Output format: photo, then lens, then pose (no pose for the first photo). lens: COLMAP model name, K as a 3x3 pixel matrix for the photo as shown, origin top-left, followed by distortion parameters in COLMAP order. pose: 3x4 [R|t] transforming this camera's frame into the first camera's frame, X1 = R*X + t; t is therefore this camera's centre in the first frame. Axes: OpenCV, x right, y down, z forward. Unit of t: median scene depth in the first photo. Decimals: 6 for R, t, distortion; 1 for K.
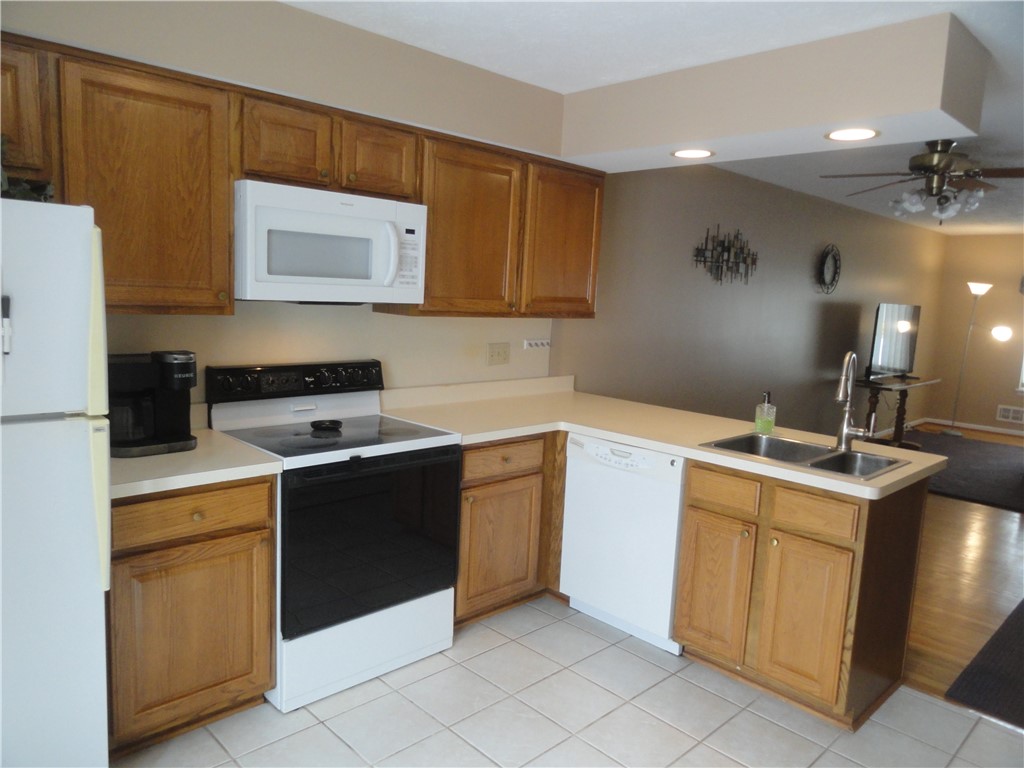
lens RADIAL K [[715.2, 0, 508.6], [0, 715.2, 386.7], [0, 0, 1]] dist [0.001282, 0.000351]
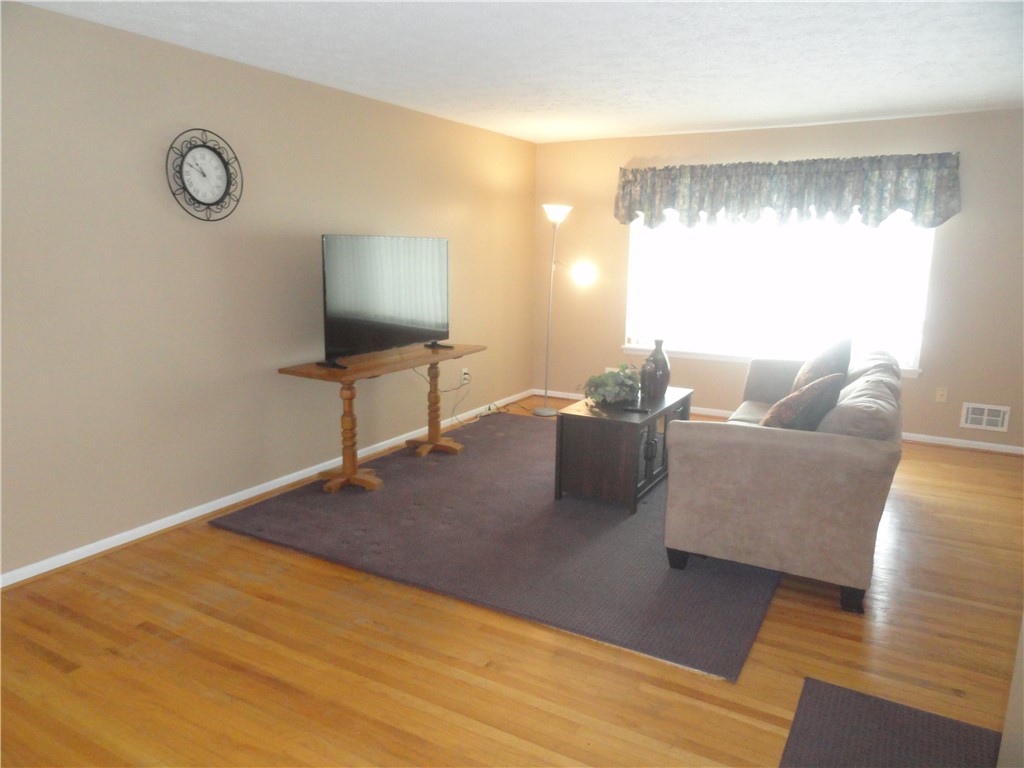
lens RADIAL K [[715.2, 0, 508.6], [0, 715.2, 386.7], [0, 0, 1]] dist [0.001282, 0.000351]
pose [[0.961719, -0.089923, 0.258865, 1.083614], [0.073644, 0.994687, 0.071930, -0.047231], [-0.263958, -0.050113, 0.963232, 0.814174]]
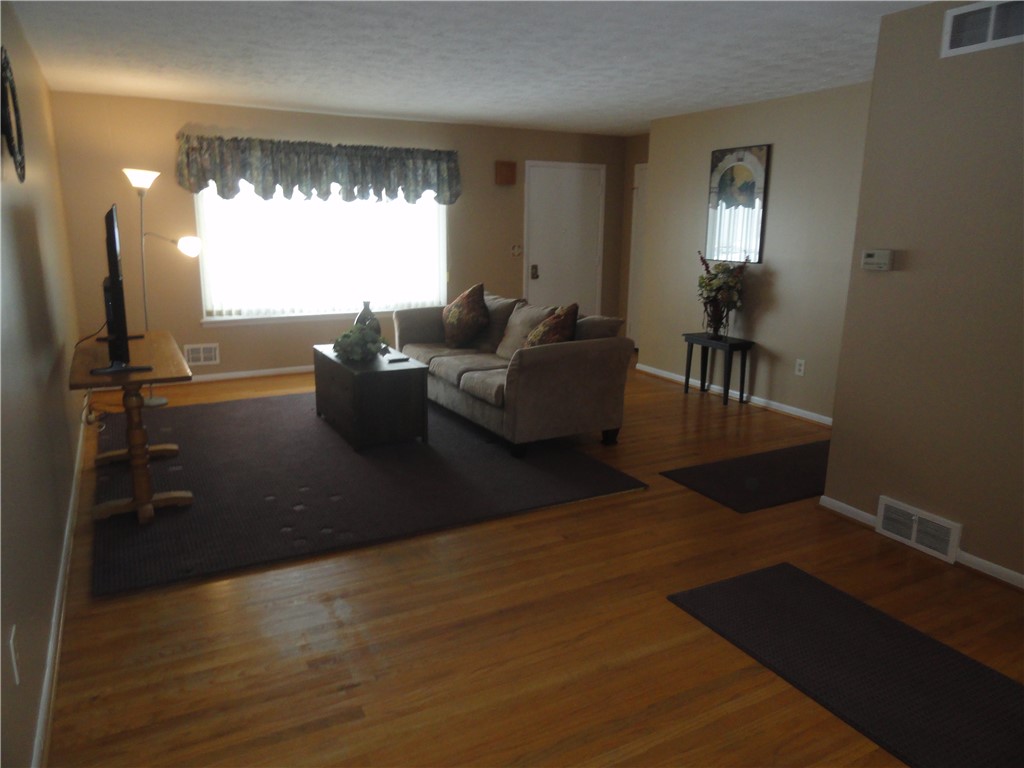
lens RADIAL K [[715.2, 0, 508.6], [0, 715.2, 386.7], [0, 0, 1]] dist [0.001282, 0.000351]
pose [[0.274781, -0.259201, 0.925911, 0.265527], [0.133259, 0.963952, 0.230303, -0.161017], [-0.952228, 0.060103, 0.299416, 1.330447]]
